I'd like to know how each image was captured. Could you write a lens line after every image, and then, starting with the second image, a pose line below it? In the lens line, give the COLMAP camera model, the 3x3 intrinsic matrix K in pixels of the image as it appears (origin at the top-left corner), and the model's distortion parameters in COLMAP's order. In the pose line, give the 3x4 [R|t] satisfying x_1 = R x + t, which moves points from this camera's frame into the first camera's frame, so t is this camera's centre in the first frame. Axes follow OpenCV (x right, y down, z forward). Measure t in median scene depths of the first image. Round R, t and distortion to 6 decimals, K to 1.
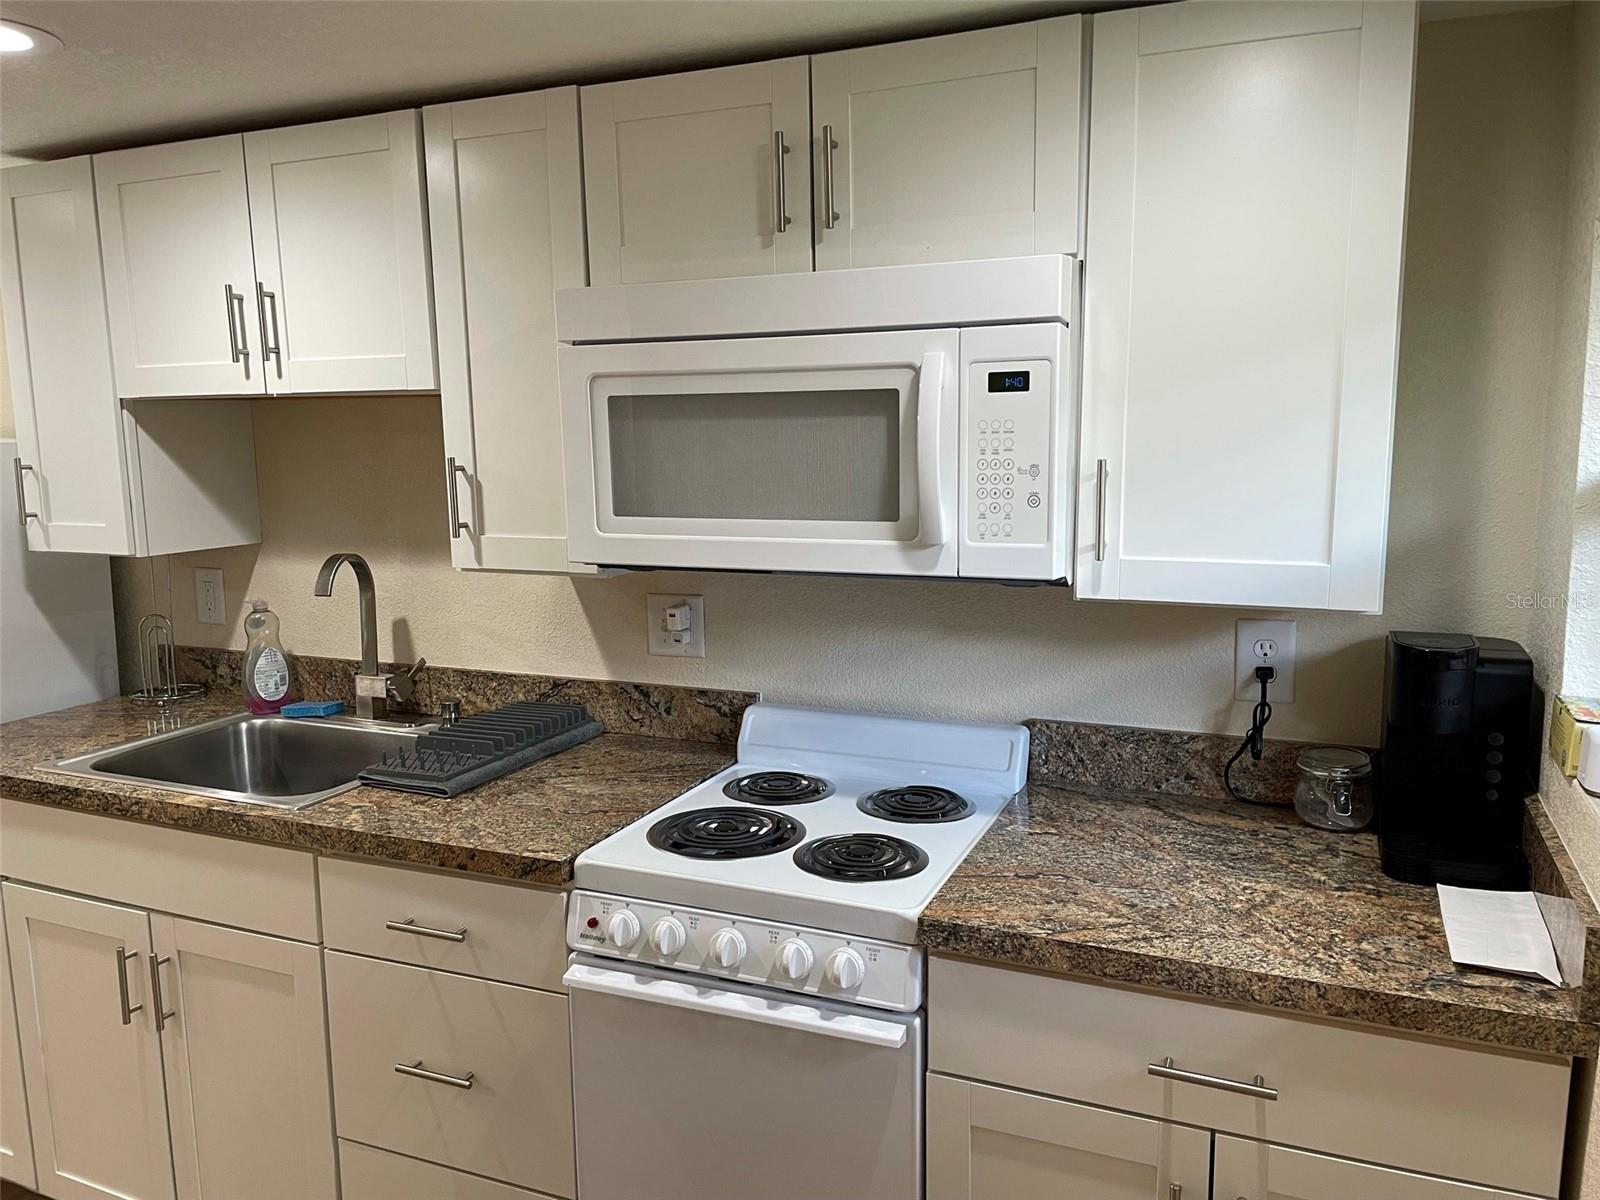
lens RADIAL K [[1221.0, 0, 808.1], [0, 1221.0, 607.0], [0, 0, 1]] dist [0.061741, -0.074408]
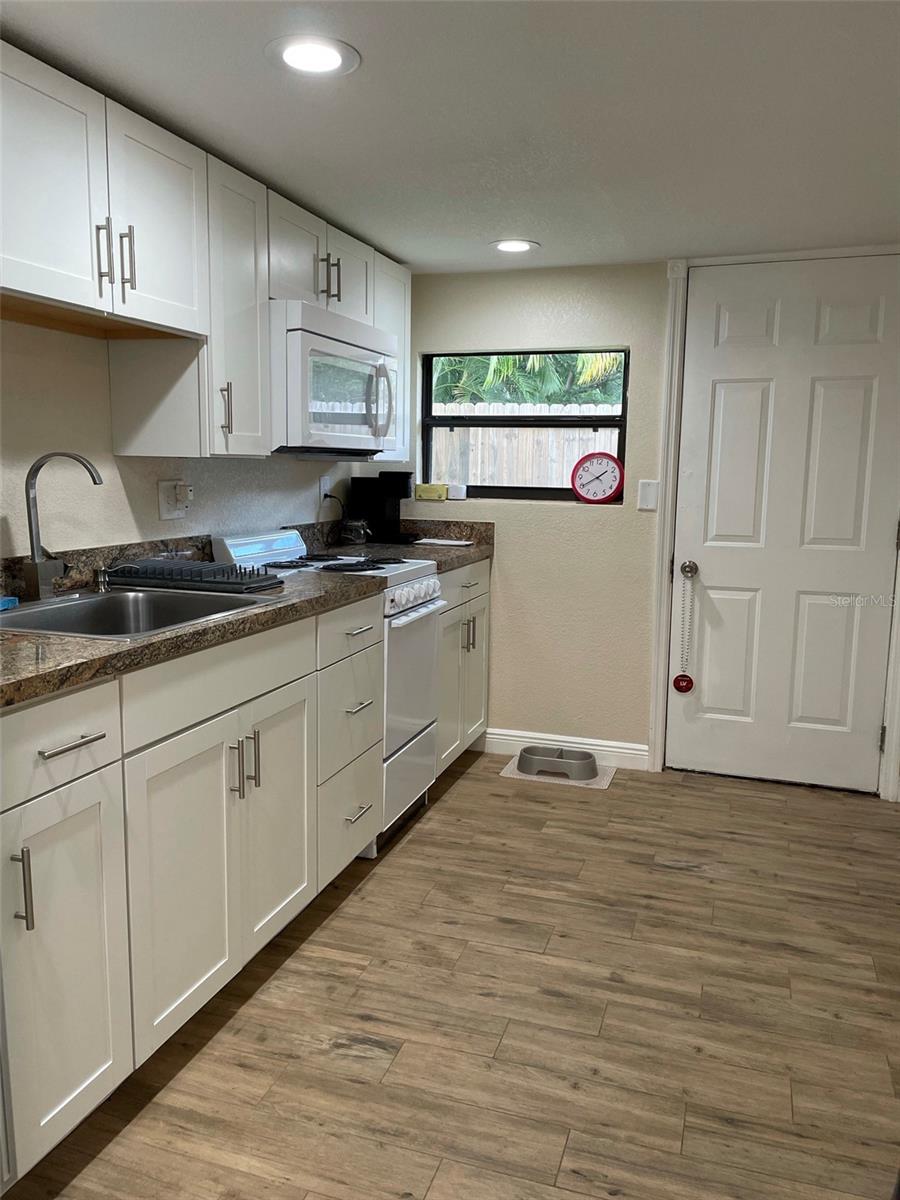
lens RADIAL K [[915.7, 0, 447.9], [0, 915.7, 594.8], [0, 0, 1]] dist [0.061741, -0.074408]
pose [[-0.082663, -0.129304, 0.988153, -1.492606], [0.137892, 0.980526, 0.139841, 0.020518], [-0.986992, 0.147818, -0.063223, 0.812933]]
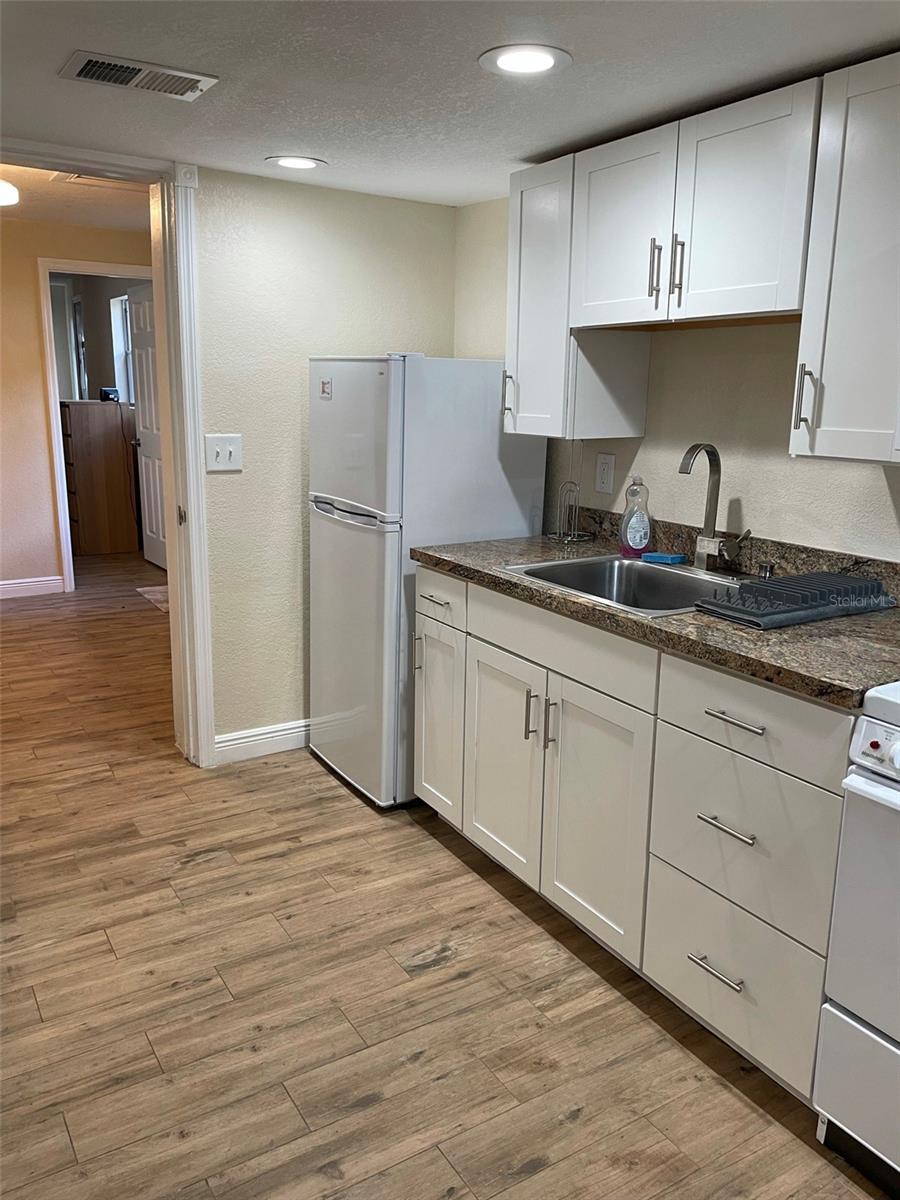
lens RADIAL K [[915.7, 0, 441.3], [0, 915.7, 586.6], [0, 0, 1]] dist [0.061741, -0.074408]
pose [[0.816139, 0.147584, -0.558692, -0.030672], [-0.110332, 0.988847, 0.100040, 0.047783], [0.567225, -0.020005, 0.823320, 0.010438]]
